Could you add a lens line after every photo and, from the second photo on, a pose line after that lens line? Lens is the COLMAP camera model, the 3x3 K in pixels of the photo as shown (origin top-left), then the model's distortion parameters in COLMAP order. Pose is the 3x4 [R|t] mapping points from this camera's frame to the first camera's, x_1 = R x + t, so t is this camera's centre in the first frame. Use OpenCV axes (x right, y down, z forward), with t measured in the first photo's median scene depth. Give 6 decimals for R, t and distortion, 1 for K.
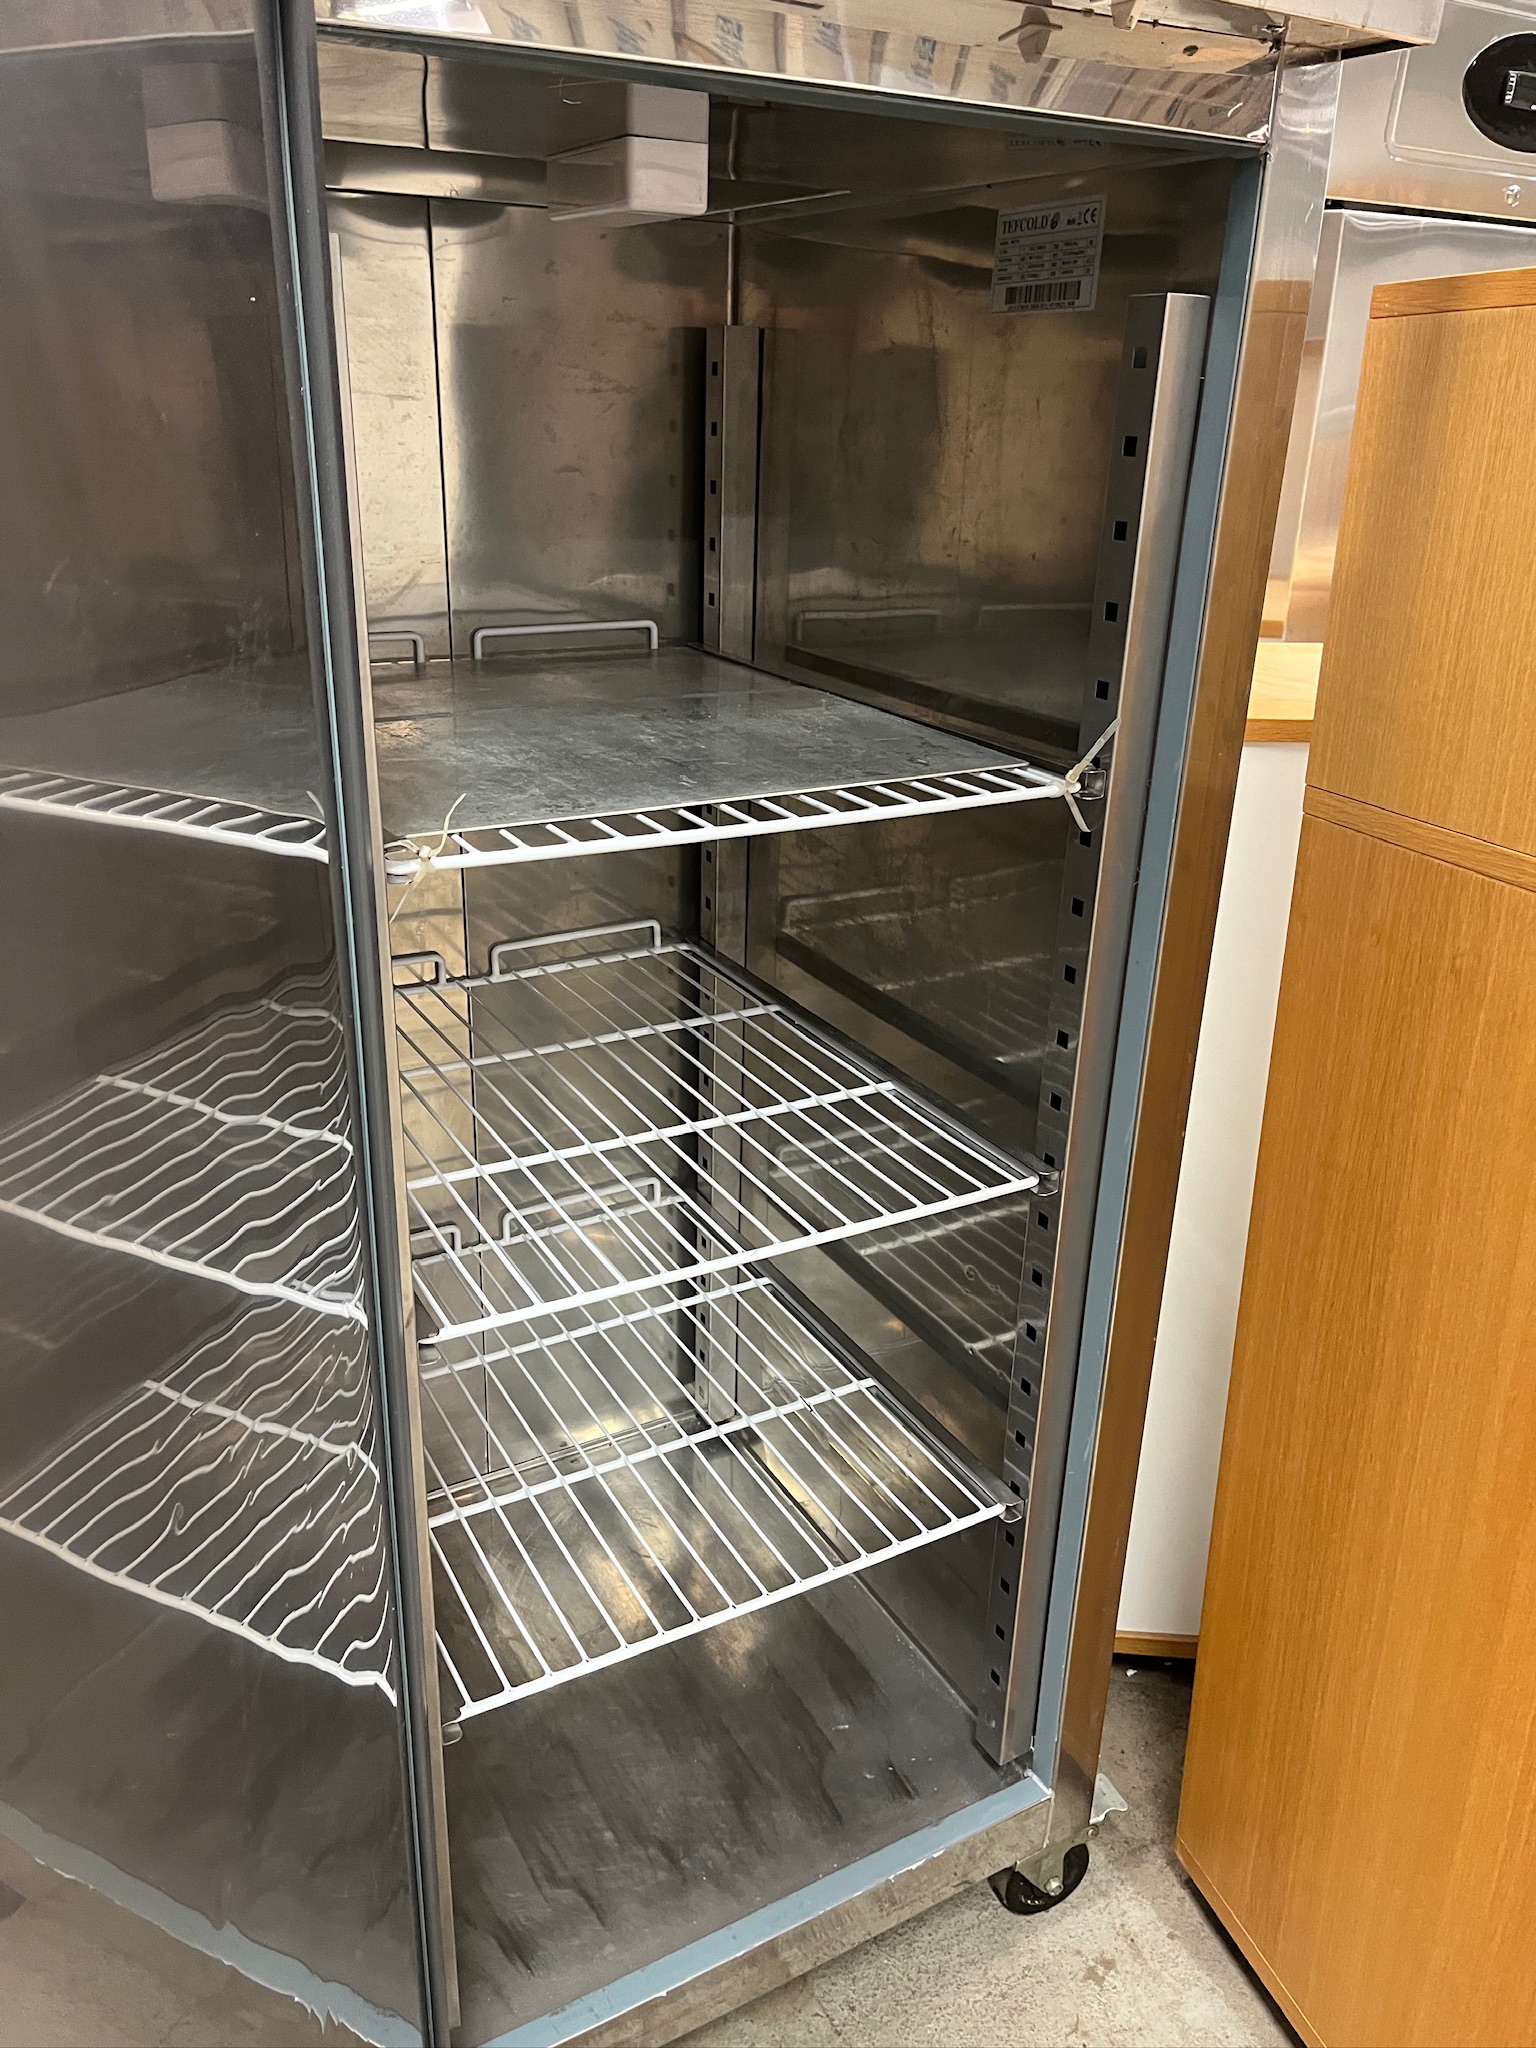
lens RADIAL K [[1573.5, 0, 778.0], [0, 1573.5, 1015.6], [0, 0, 1]] dist [0.083835, -0.121273]
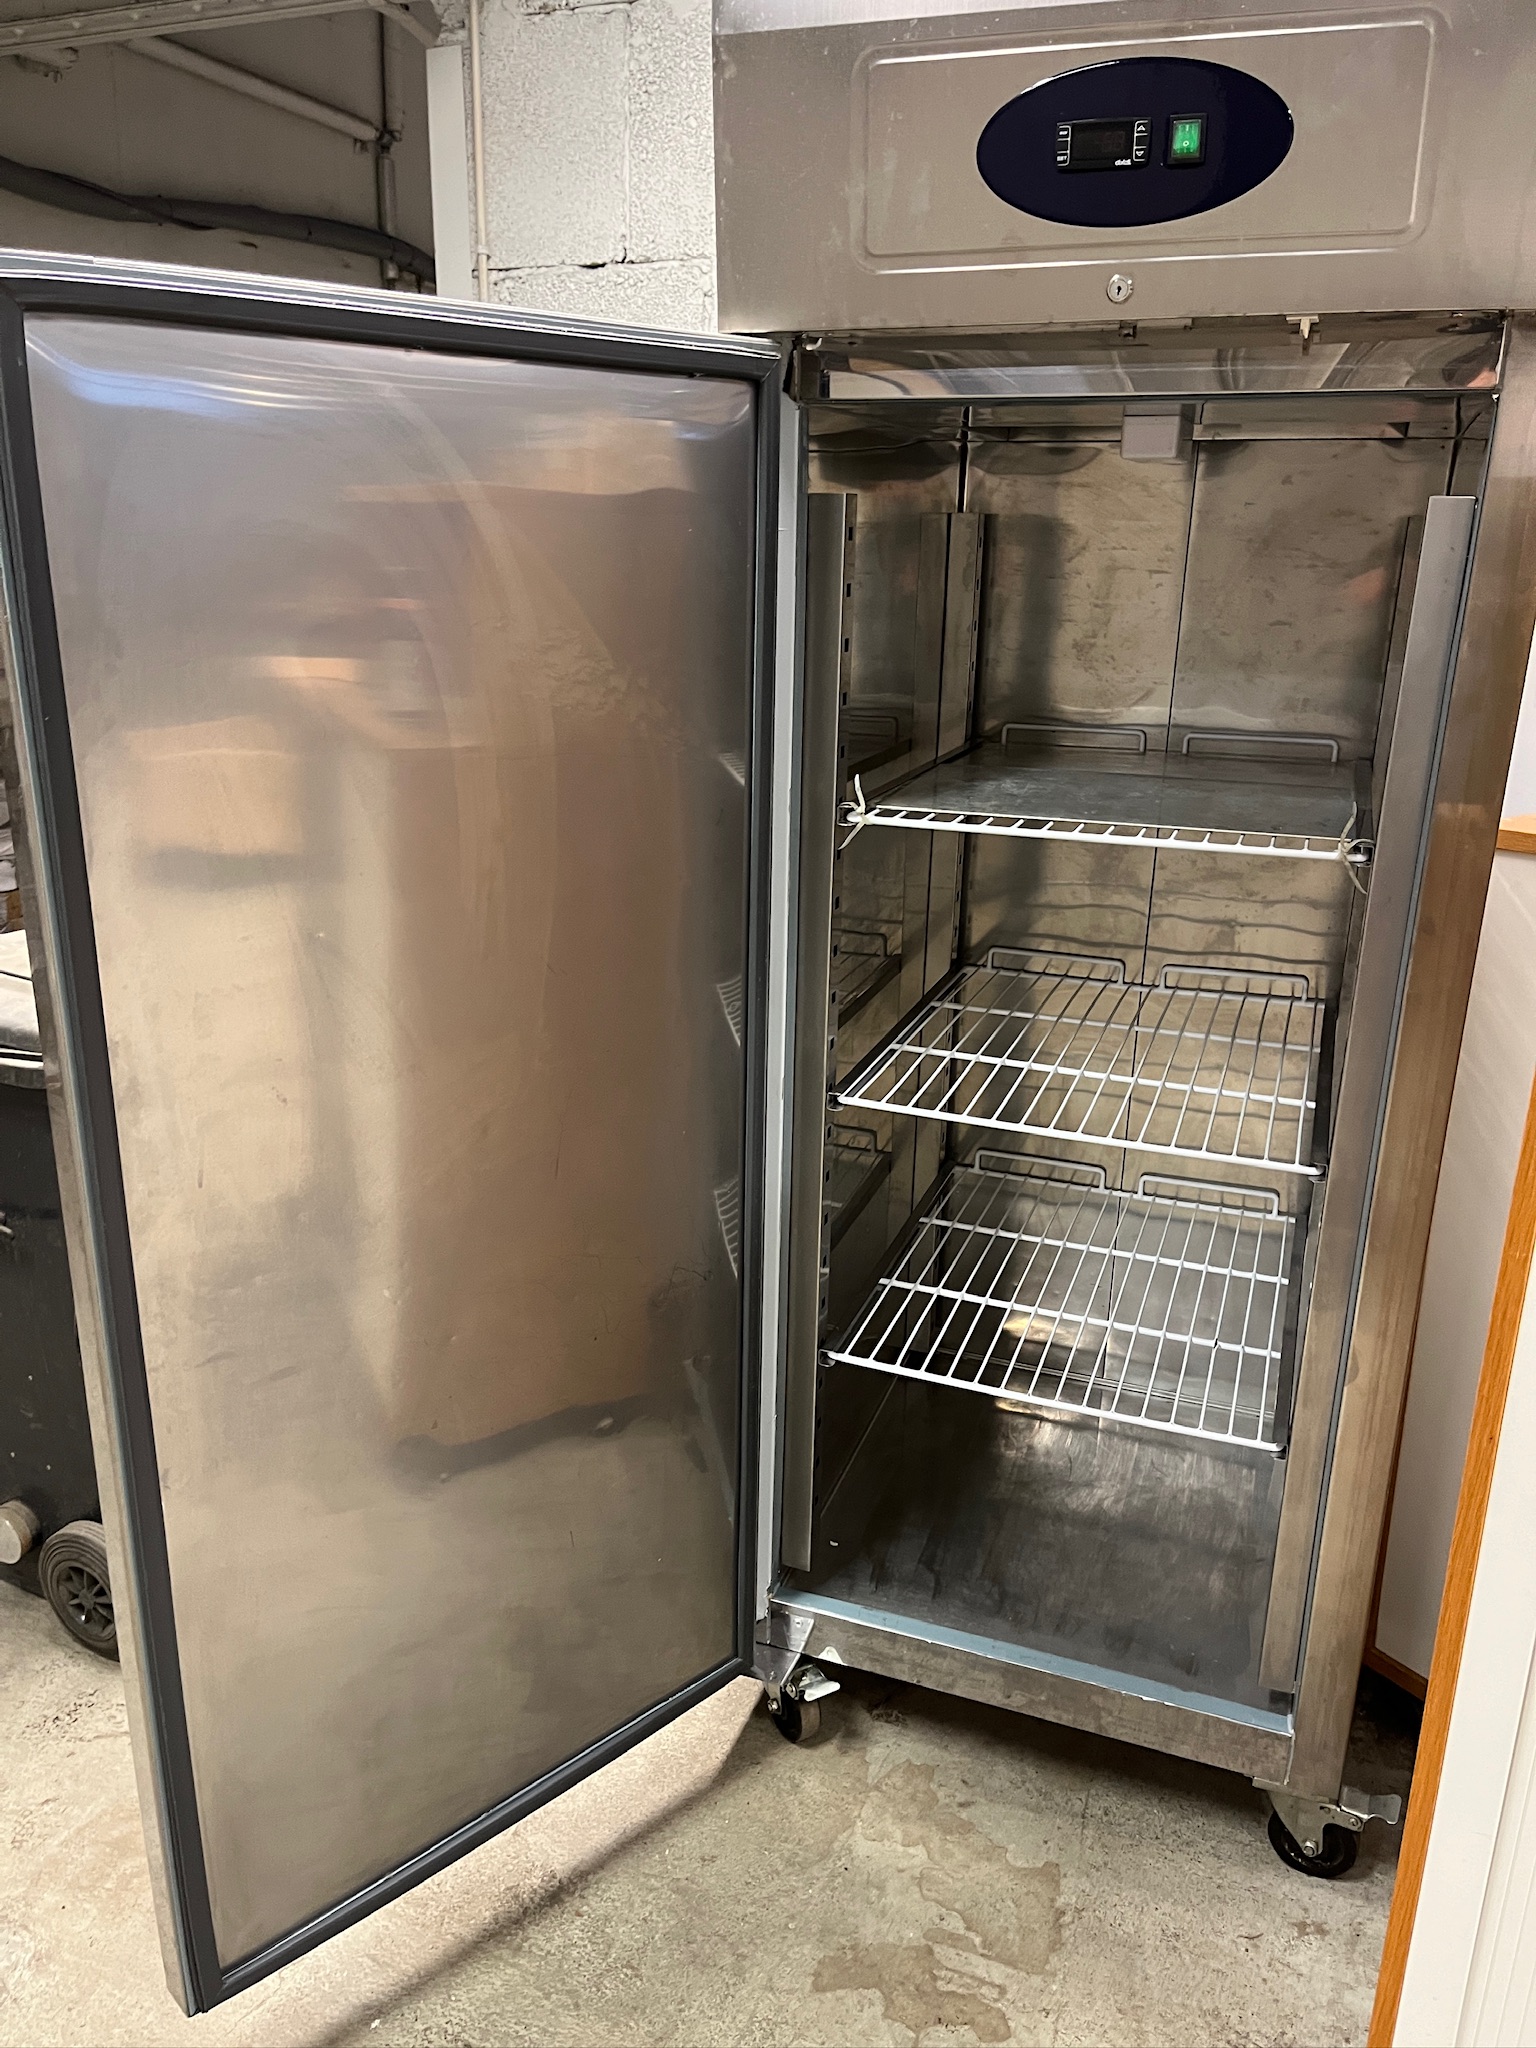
lens RADIAL K [[1573.5, 0, 752.7], [0, 1573.5, 1040.0], [0, 0, 1]] dist [0.083835, -0.121273]
pose [[0.637385, 0.218974, -0.738776, 0.668304], [-0.284307, 0.957954, 0.038651, 0.068887], [0.716177, 0.185403, 0.672842, -0.159643]]
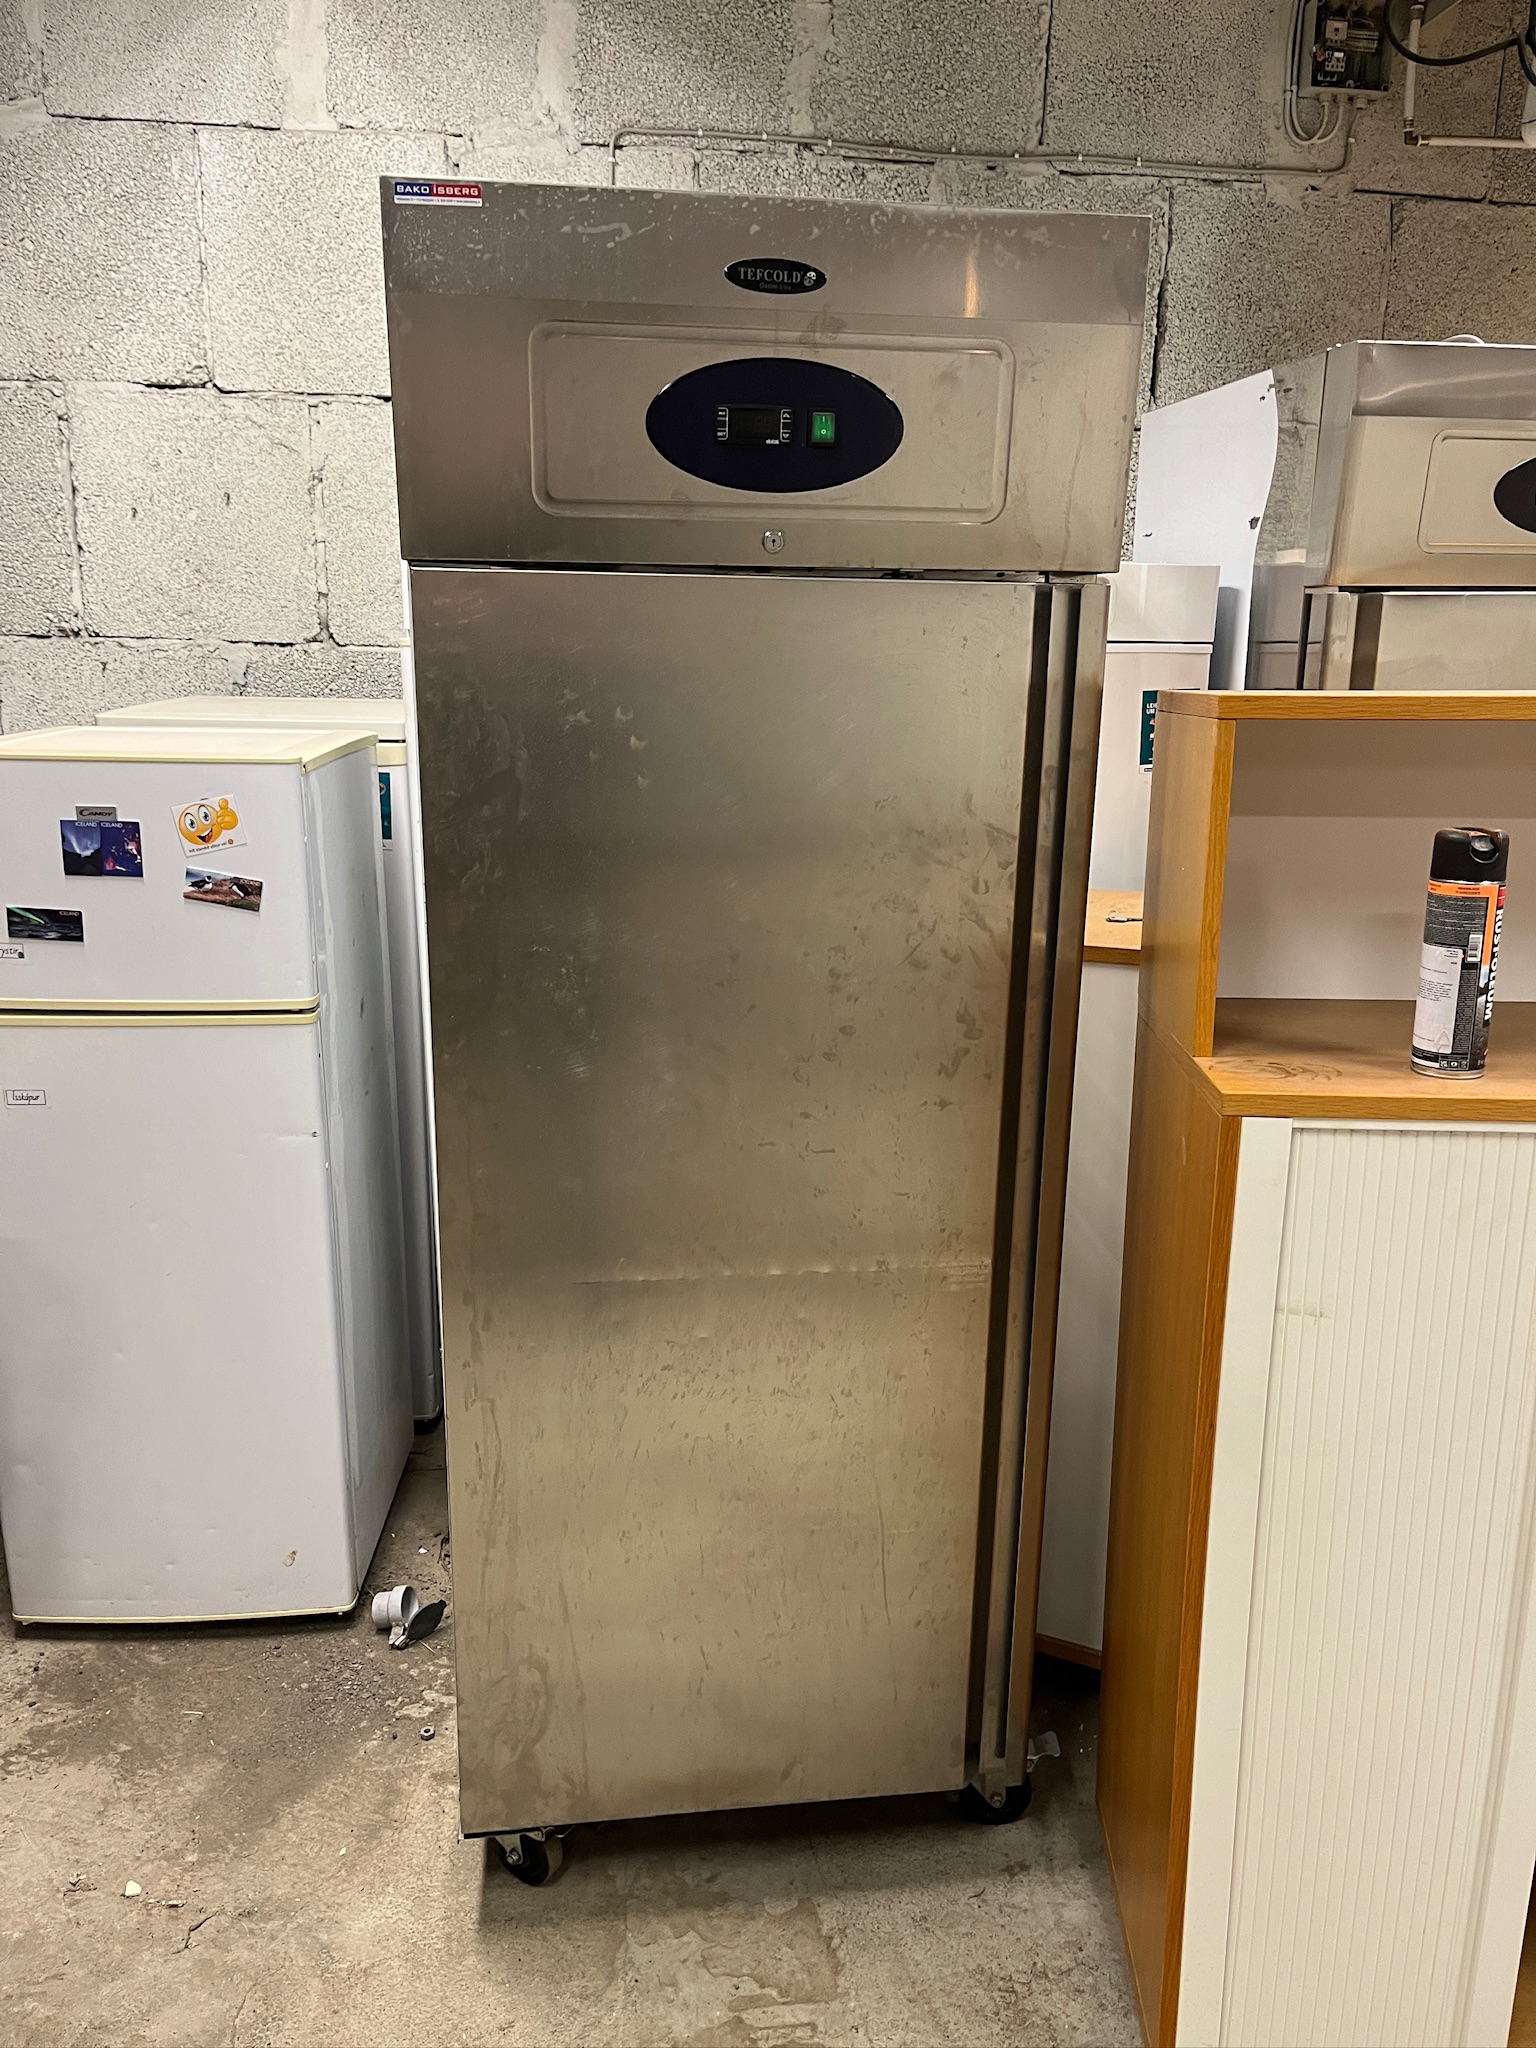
lens RADIAL K [[1573.5, 0, 791.5], [0, 1573.5, 1029.6], [0, 0, 1]] dist [0.083835, -0.121273]
pose [[0.930857, 0.080148, -0.356485, 0.462340], [-0.124909, 0.986667, -0.104333, 0.071068], [0.343370, 0.141647, 0.928458, -0.417356]]
